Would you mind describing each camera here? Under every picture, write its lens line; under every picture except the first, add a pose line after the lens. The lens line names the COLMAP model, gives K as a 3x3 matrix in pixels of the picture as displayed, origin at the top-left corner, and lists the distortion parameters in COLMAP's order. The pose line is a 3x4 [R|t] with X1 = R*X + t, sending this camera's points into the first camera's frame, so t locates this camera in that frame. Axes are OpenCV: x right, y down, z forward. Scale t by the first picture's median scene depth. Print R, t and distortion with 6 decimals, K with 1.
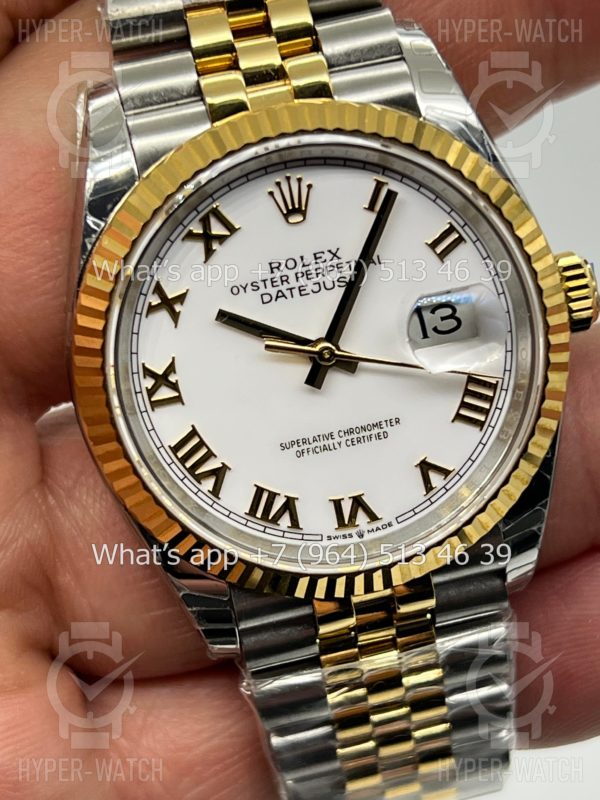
lens RADIAL K [[1789.5, 0, 300.0], [0, 1789.5, 400.0], [0, 0, 1]] dist [0.018439, -0.505768]
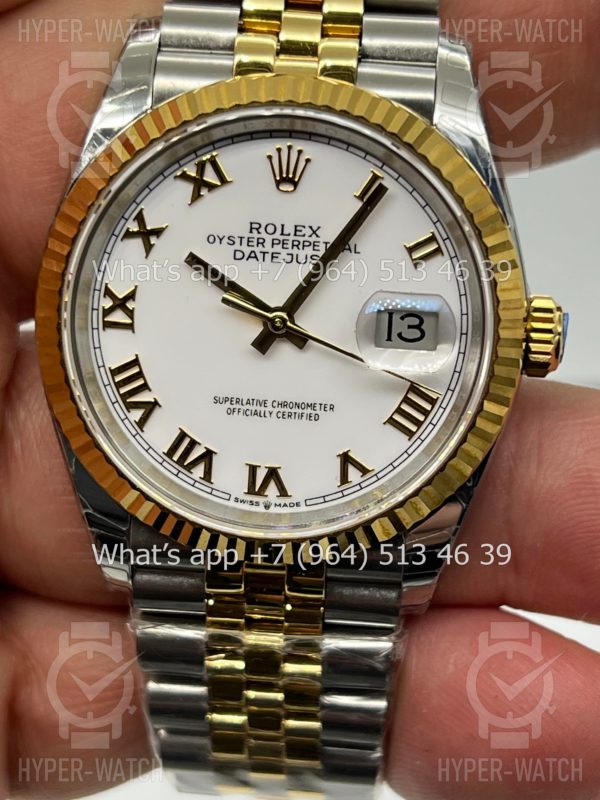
lens RADIAL K [[1789.5, 0, 300.0], [0, 1789.5, 400.0], [0, 0, 1]] dist [0.018439, -0.505768]
pose [[0.953784, 0.275388, -0.120238, 0.159914], [-0.280136, 0.959655, -0.024223, 0.037673], [0.108716, 0.056787, 0.992450, -0.008927]]
